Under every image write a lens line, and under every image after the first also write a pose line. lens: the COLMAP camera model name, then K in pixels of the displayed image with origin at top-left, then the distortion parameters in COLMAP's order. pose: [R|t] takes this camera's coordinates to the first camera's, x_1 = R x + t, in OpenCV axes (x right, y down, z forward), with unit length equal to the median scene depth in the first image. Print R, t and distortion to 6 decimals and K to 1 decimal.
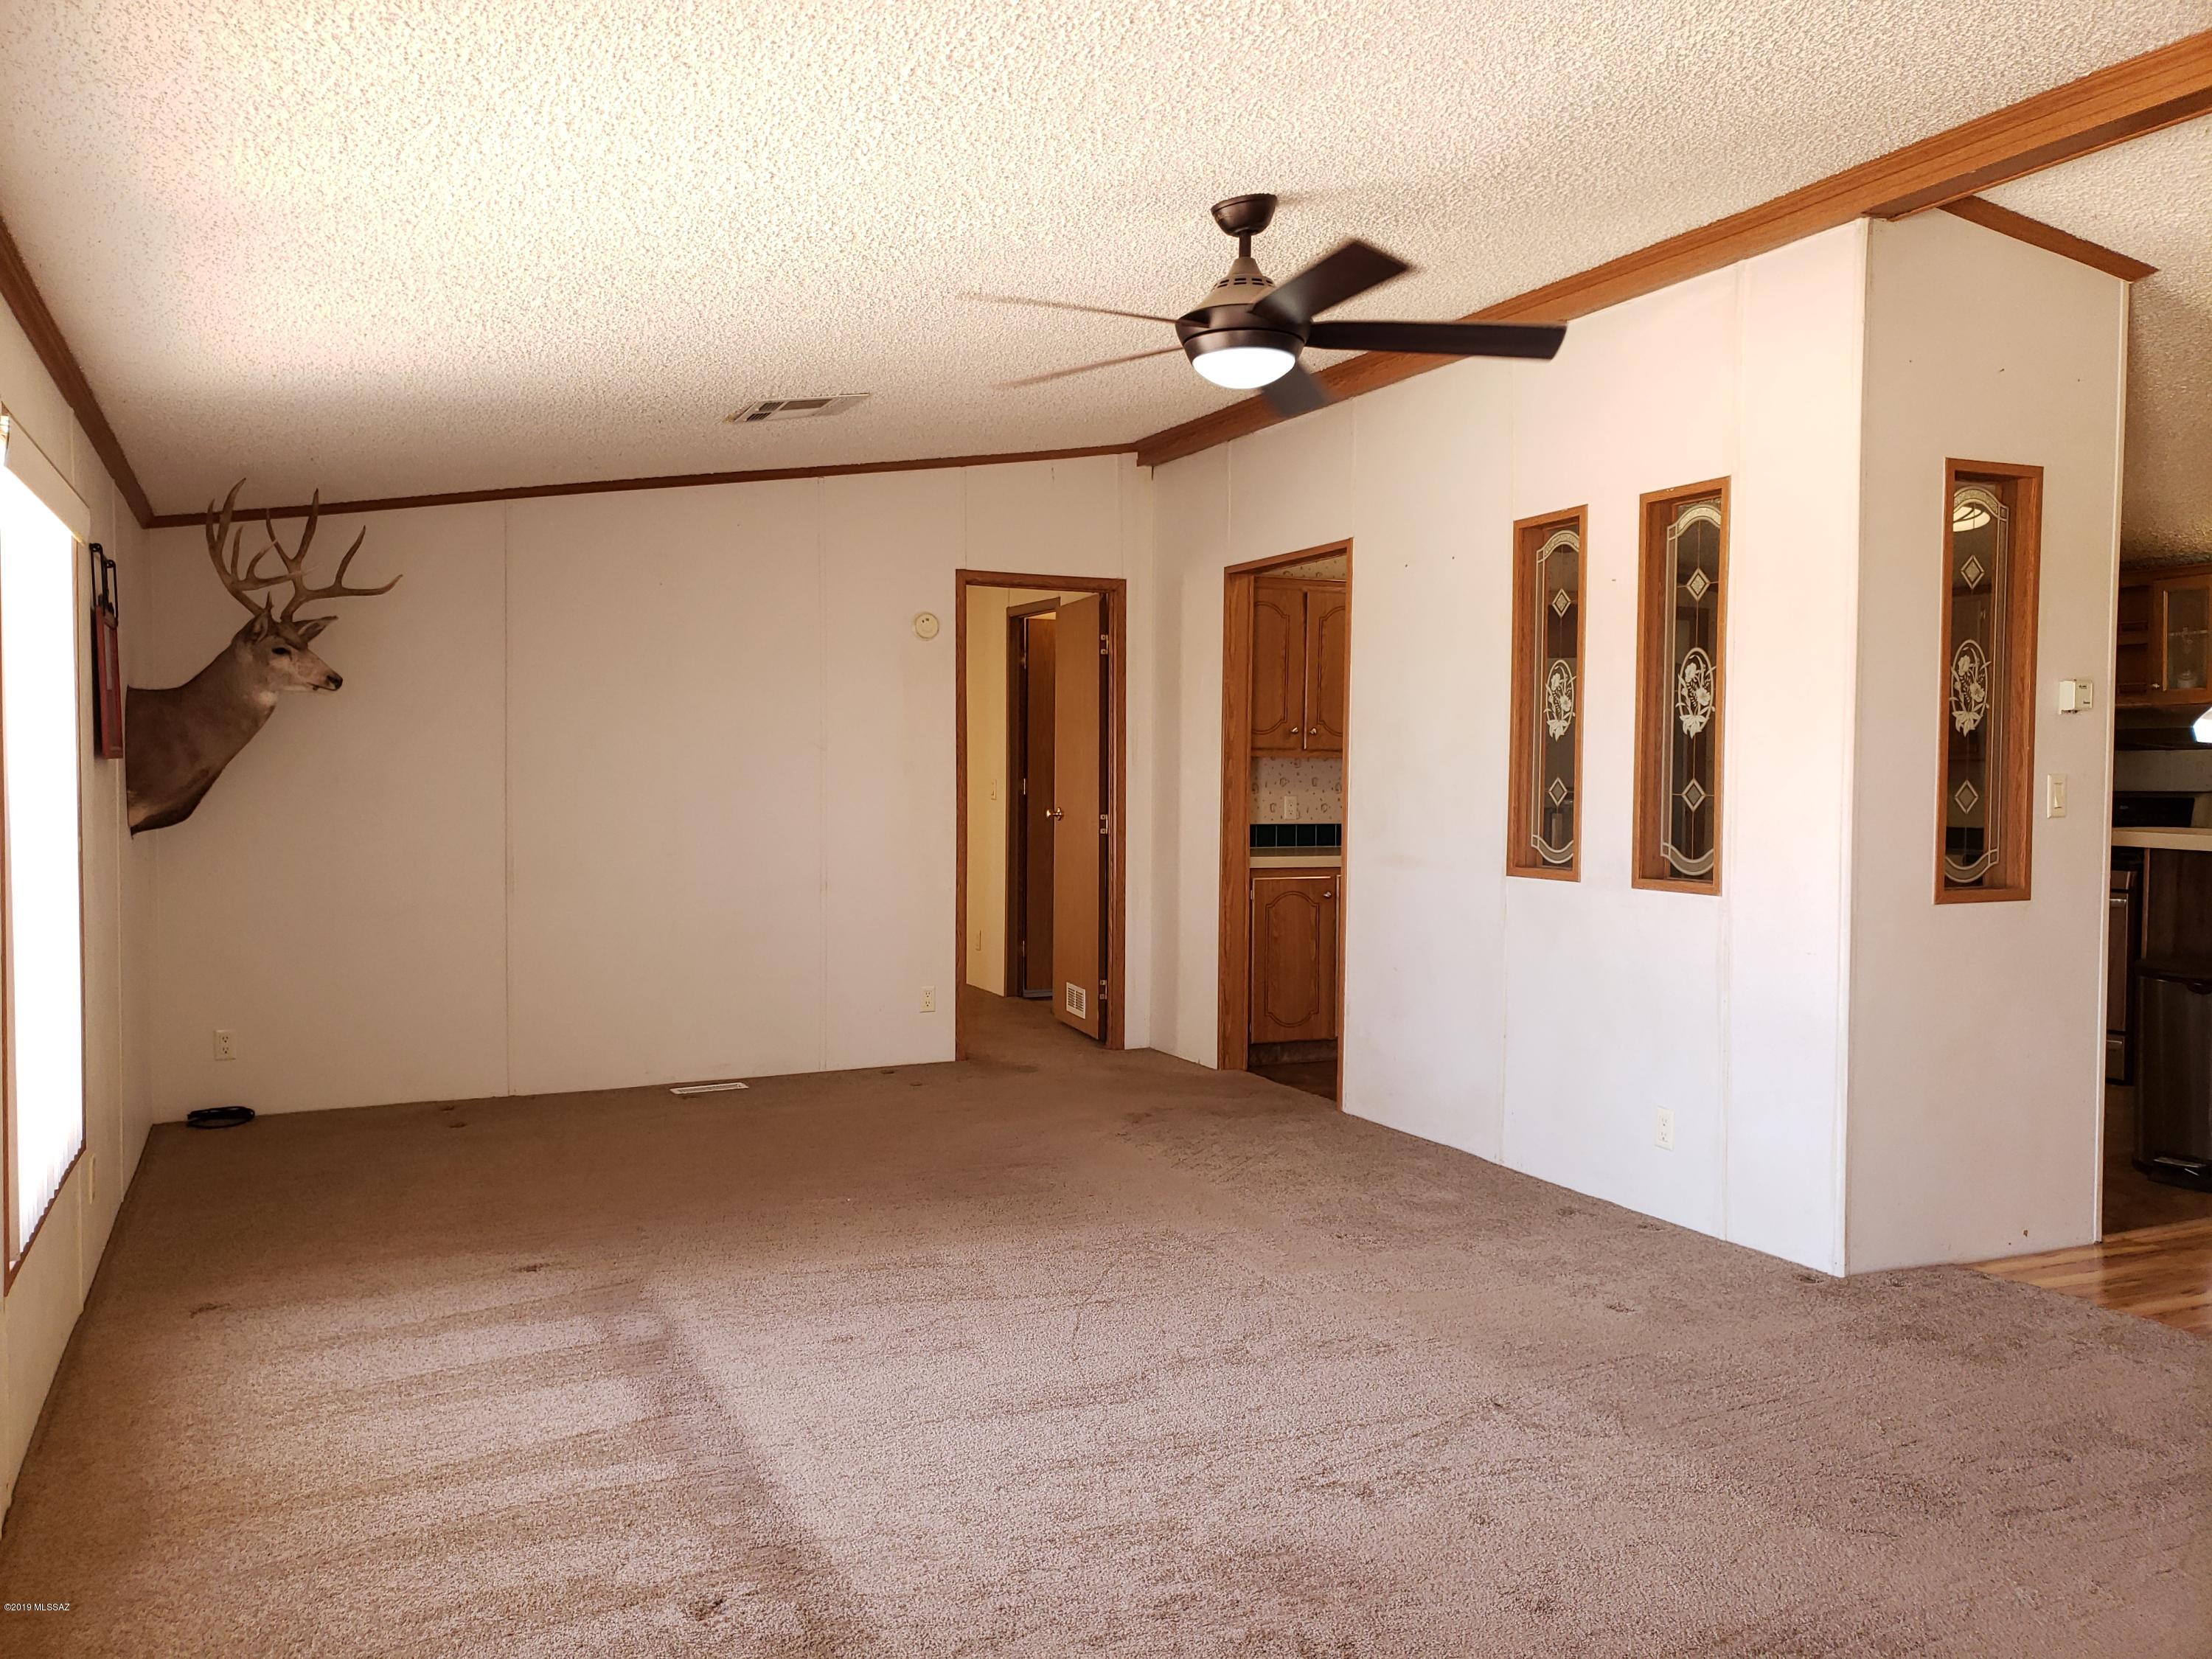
lens RADIAL K [[1693.1, 0, 1101.3], [0, 1693.1, 816.8], [0, 0, 1]] dist [0.002529, 0.032394]
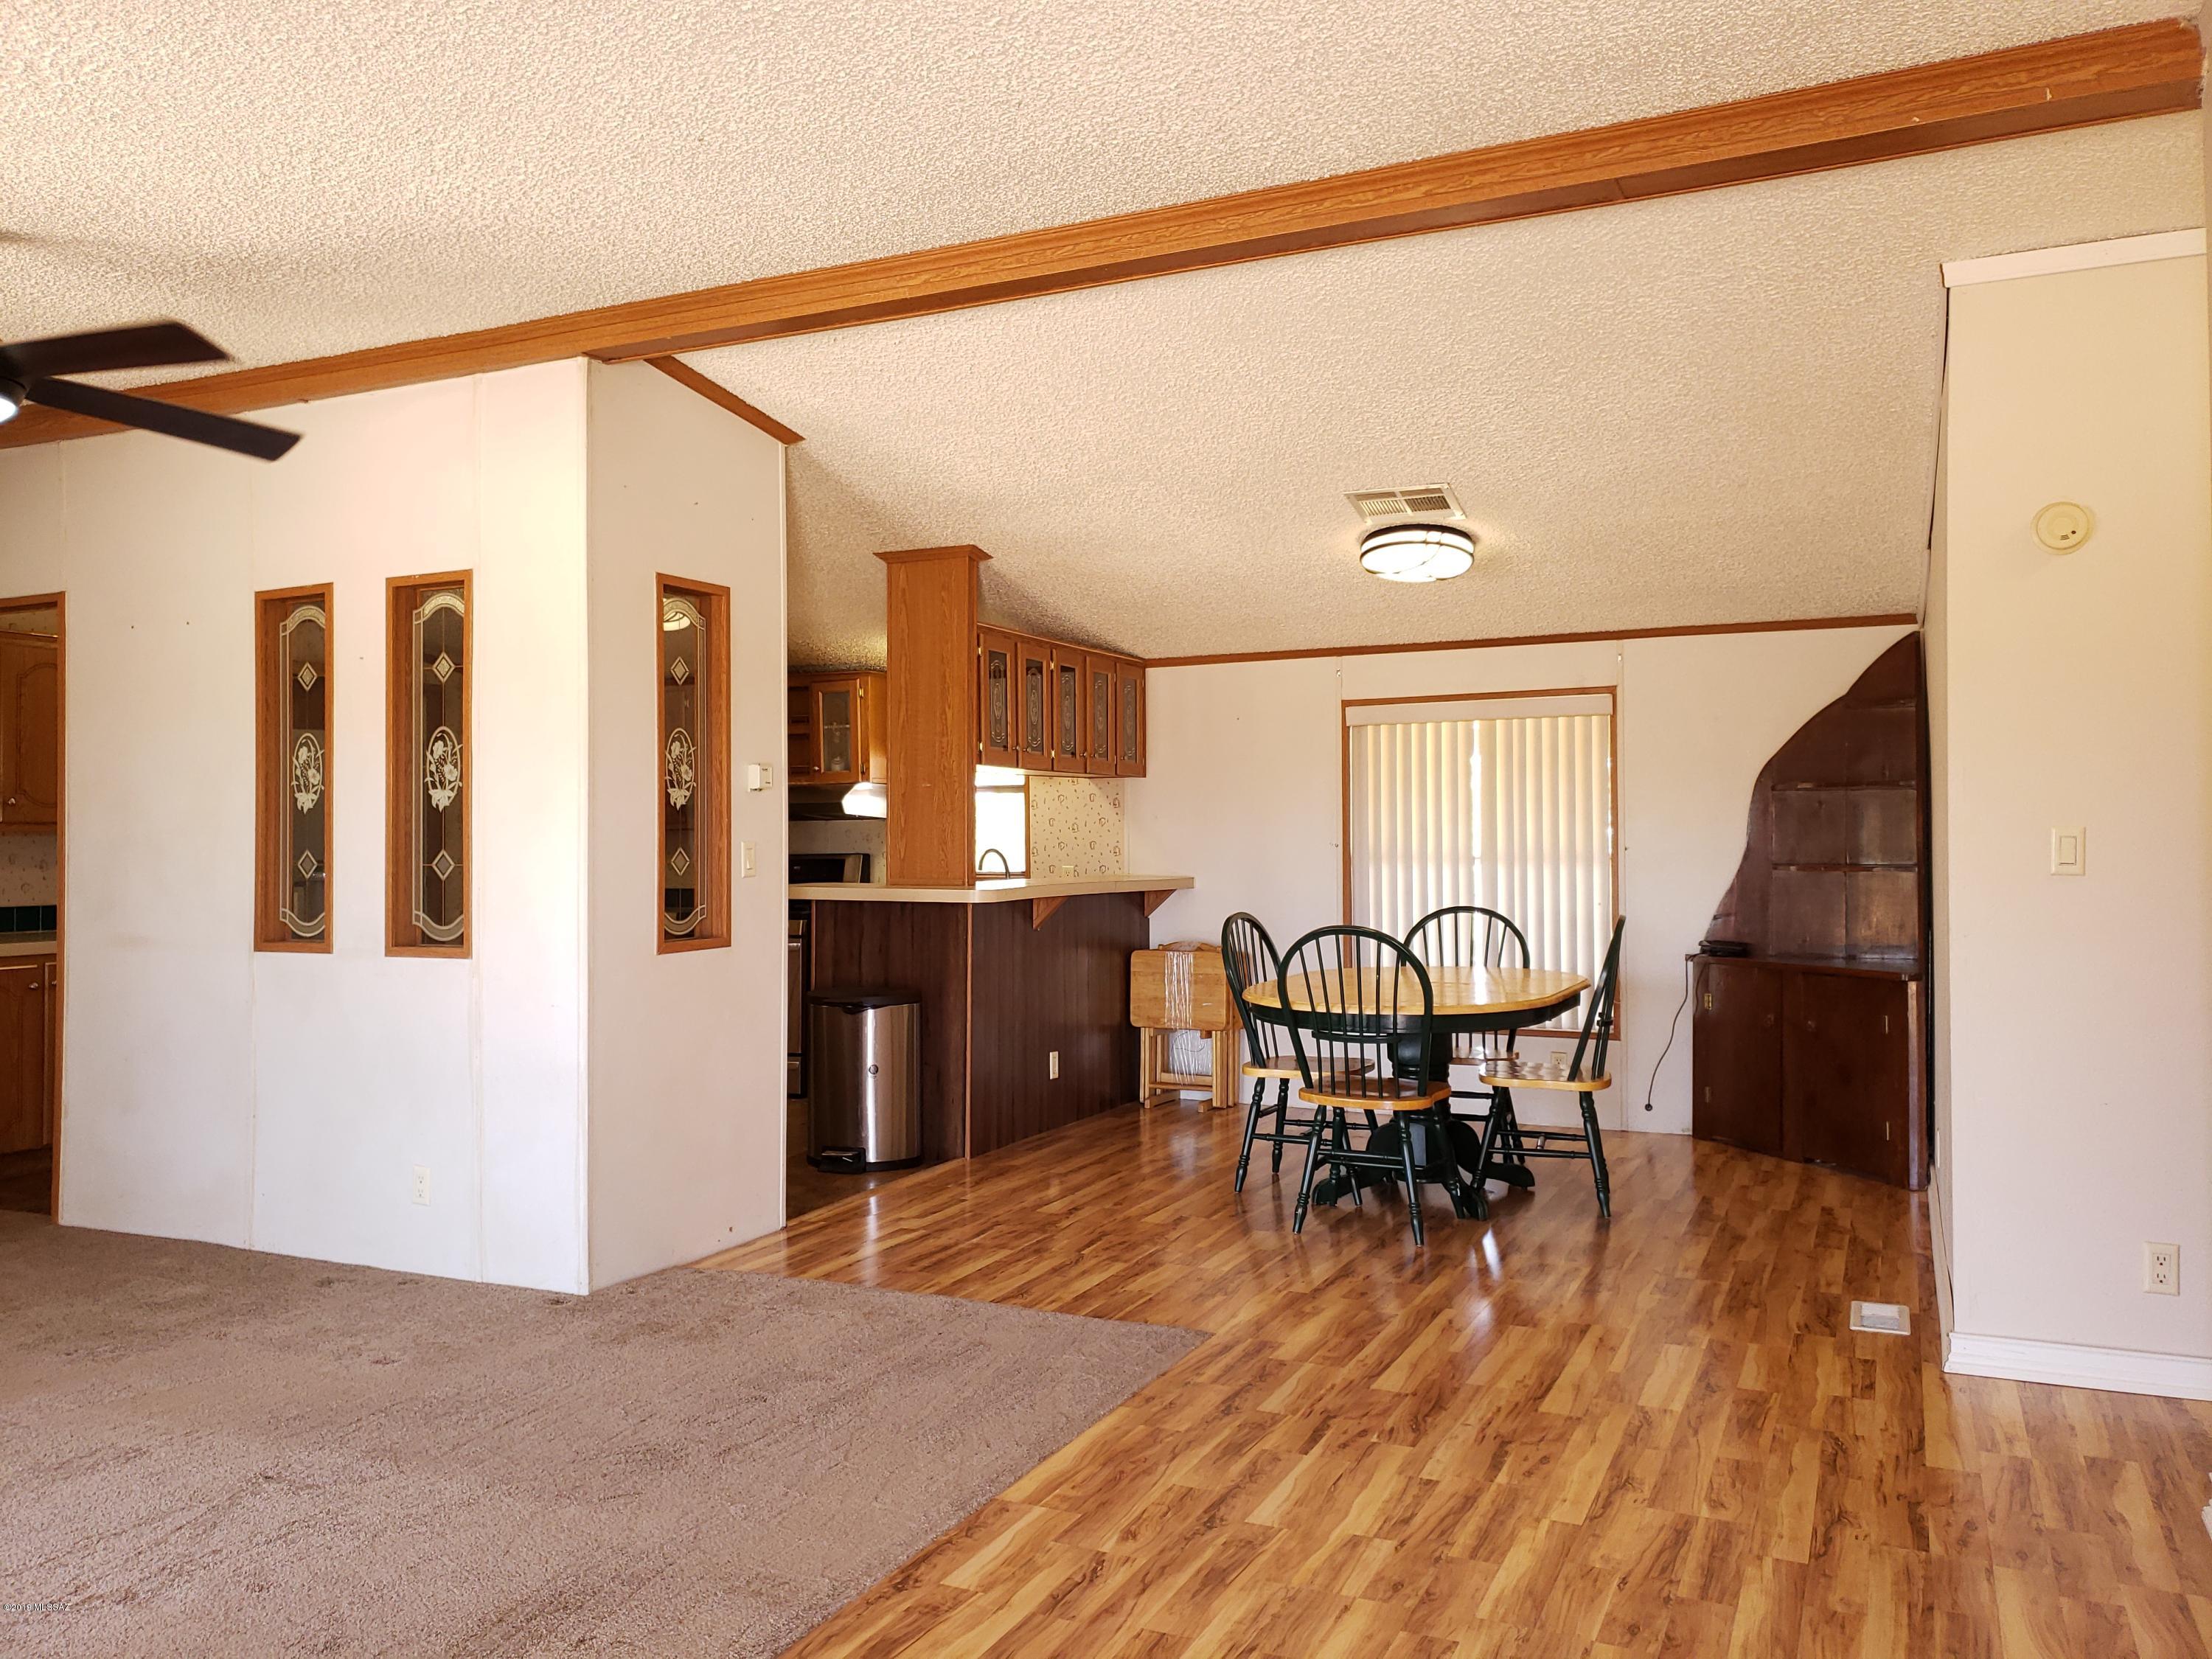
lens RADIAL K [[1769.0, 0, 1107.8], [0, 1769.0, 838.7], [0, 0, 1]] dist [-0.007251, 0.004644]
pose [[0.754704, -0.009538, 0.655996, -0.065494], [0.027038, 0.999497, -0.016574, 0.000136], [-0.655508, 0.030245, 0.754583, -0.112281]]
